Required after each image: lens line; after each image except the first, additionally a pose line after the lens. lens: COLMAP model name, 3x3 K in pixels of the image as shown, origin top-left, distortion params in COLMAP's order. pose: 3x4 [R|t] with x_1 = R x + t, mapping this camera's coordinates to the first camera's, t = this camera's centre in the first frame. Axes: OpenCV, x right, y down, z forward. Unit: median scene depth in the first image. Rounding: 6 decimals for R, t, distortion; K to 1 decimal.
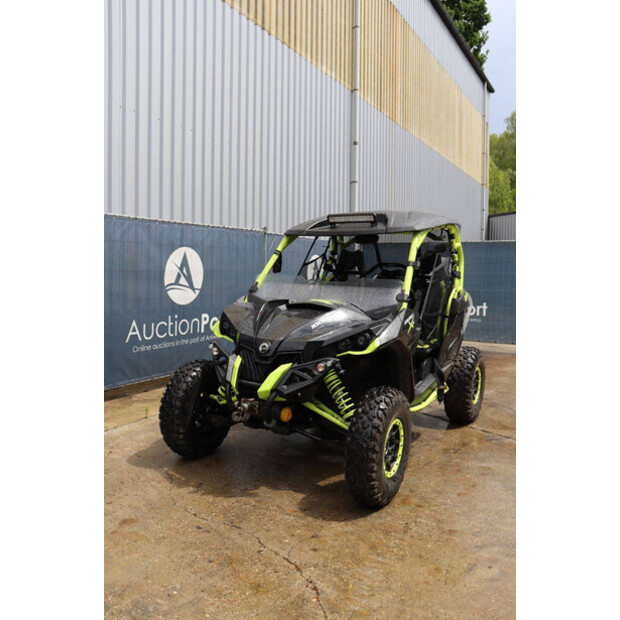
lens RADIAL K [[541.4, 0, 321.0], [0, 541.4, 312.9], [0, 0, 1]] dist [-0.126797, 0.120077]
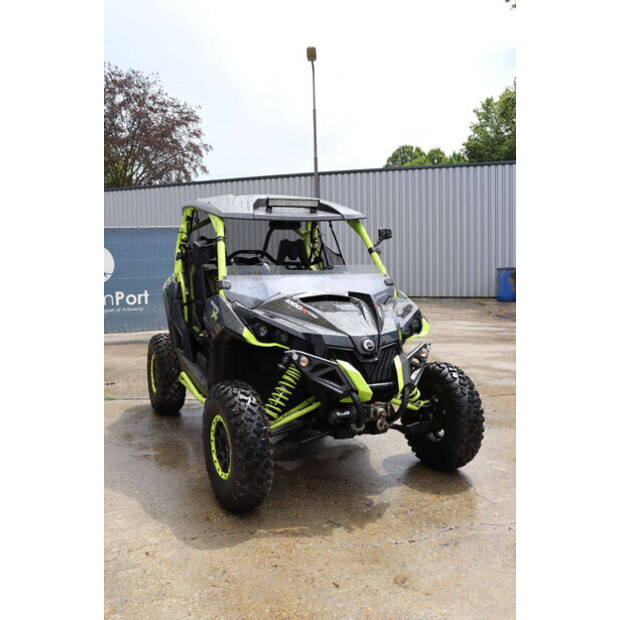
lens RADIAL K [[541.4, 0, 309.2], [0, 541.4, 310.7], [0, 0, 1]] dist [-0.126797, 0.120077]
pose [[0.592330, -0.103530, 0.799016, -1.135368], [0.085916, 0.994172, 0.065125, -0.076162], [-0.801102, 0.030073, 0.597772, 0.690316]]
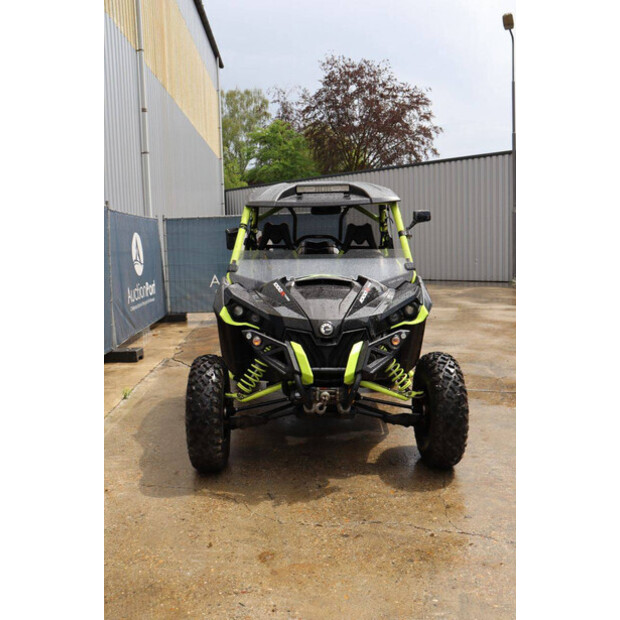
lens RADIAL K [[541.4, 0, 318.9], [0, 541.4, 307.0], [0, 0, 1]] dist [-0.126797, 0.120077]
pose [[0.861115, -0.095875, 0.499288, -0.733054], [0.078965, 0.995362, 0.054943, -0.029655], [-0.502240, -0.007885, 0.864692, 0.279228]]
